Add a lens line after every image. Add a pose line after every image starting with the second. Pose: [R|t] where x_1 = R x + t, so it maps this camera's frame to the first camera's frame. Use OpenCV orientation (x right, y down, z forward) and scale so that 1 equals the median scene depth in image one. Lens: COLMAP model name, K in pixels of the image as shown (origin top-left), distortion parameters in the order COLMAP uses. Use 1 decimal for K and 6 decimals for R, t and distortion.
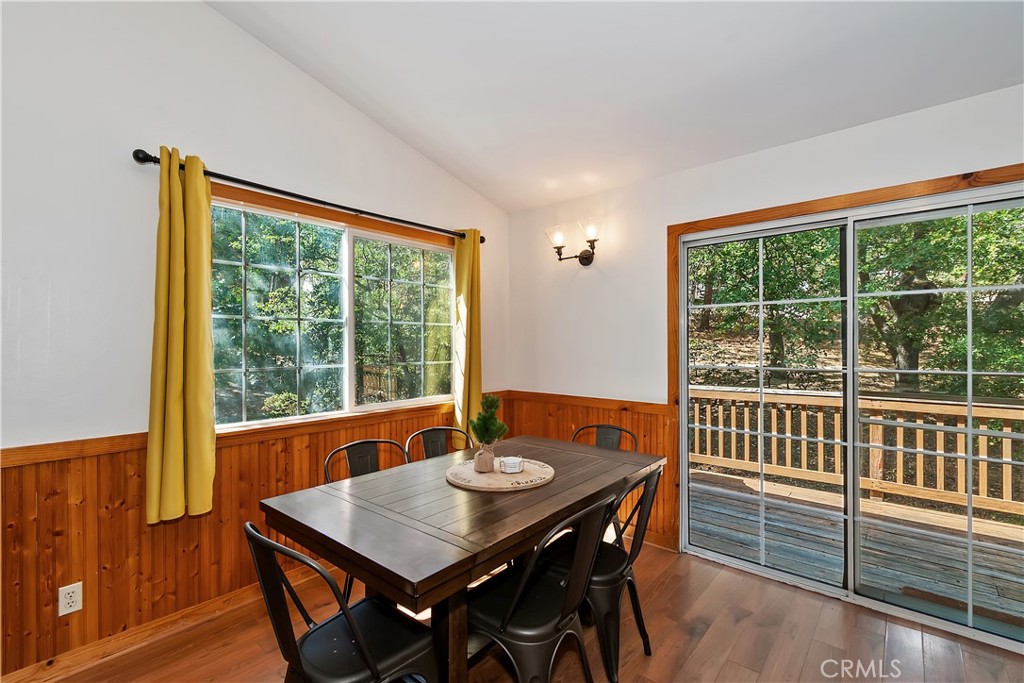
lens RADIAL K [[464.2, 0, 504.3], [0, 464.2, 343.1], [0, 0, 1]] dist [0.009393, -0.004246]
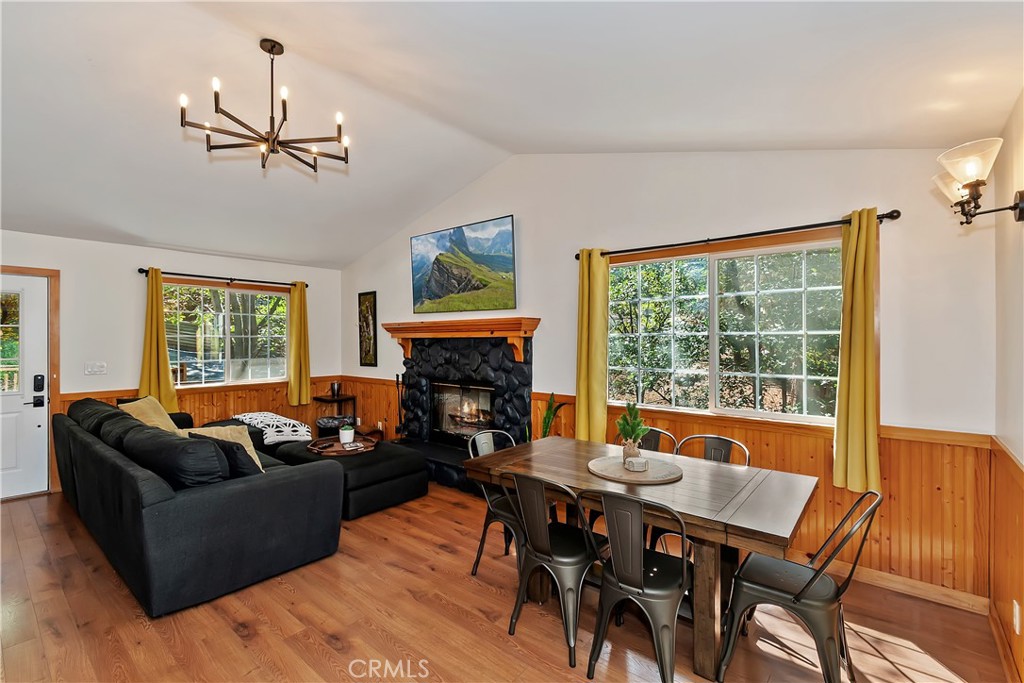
lens RADIAL K [[464.2, 0, 518.9], [0, 464.2, 340.1], [0, 0, 1]] dist [0.009393, -0.004246]
pose [[0.024752, 0.001638, -0.999692, 0.808856], [-0.002715, 0.999995, 0.001571, -0.032027], [0.999690, 0.002675, 0.024757, 0.474462]]
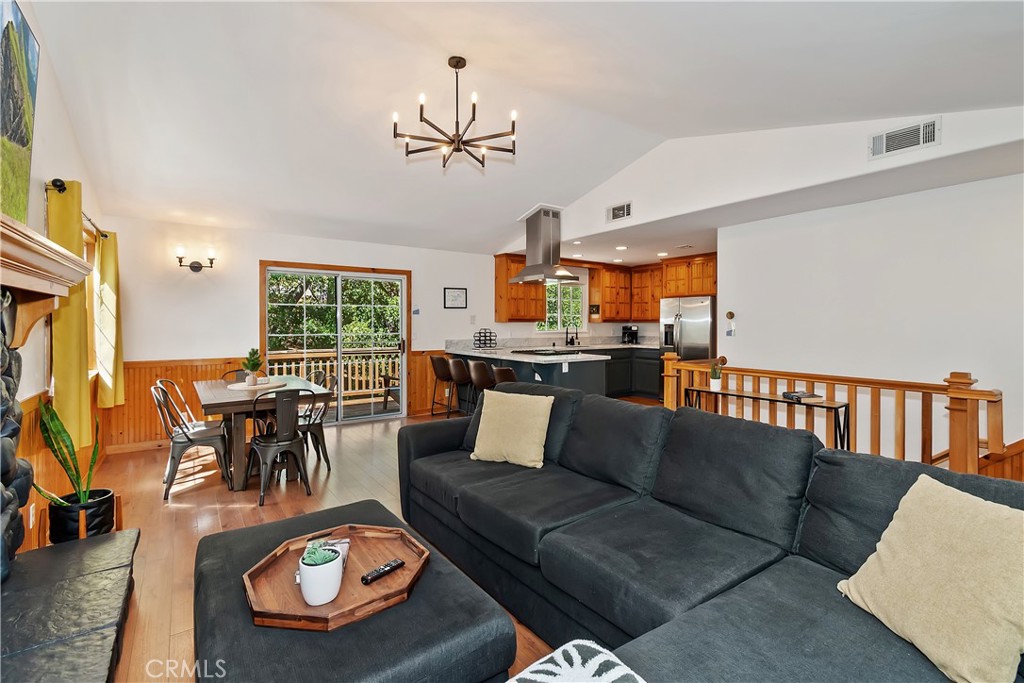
lens RADIAL K [[464.2, 0, 516.3], [0, 464.2, 325.2], [0, 0, 1]] dist [0.009393, -0.004246]
pose [[0.211887, -0.002841, 0.977290, -1.248048], [0.003618, 0.999991, 0.002123, 0.007080], [-0.977288, 0.003086, 0.211895, -0.389289]]
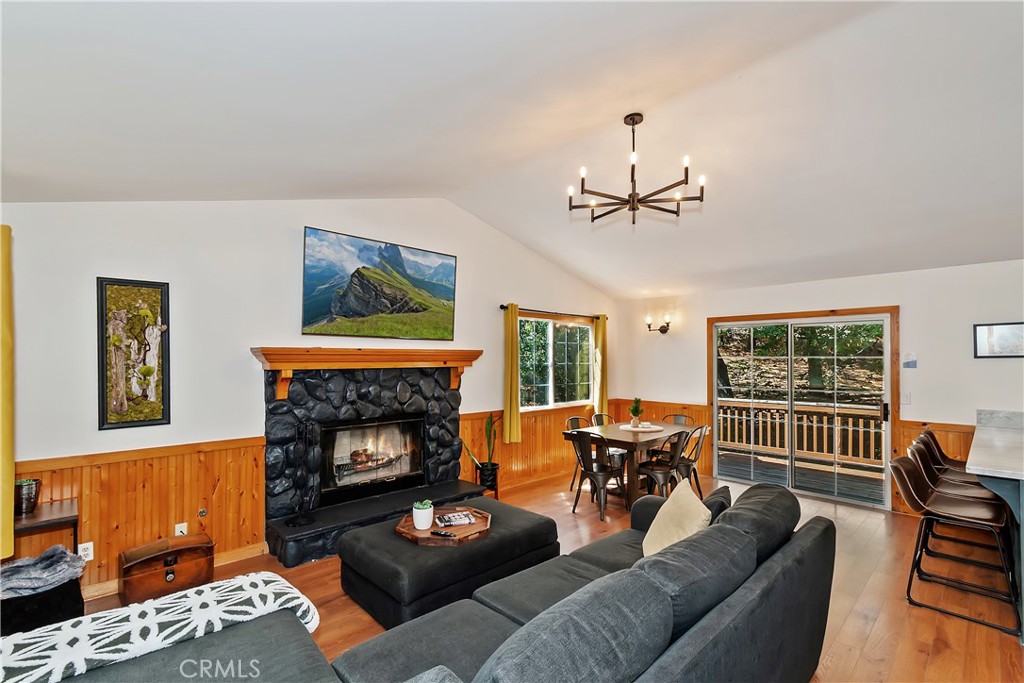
lens RADIAL K [[464.2, 0, 496.8], [0, 464.2, 355.9], [0, 0, 1]] dist [0.009393, -0.004246]
pose [[0.995409, 0.002341, -0.095689, -0.374931], [-0.003110, 0.999964, -0.007886, -0.065079], [0.095667, 0.008147, 0.995380, -1.124656]]
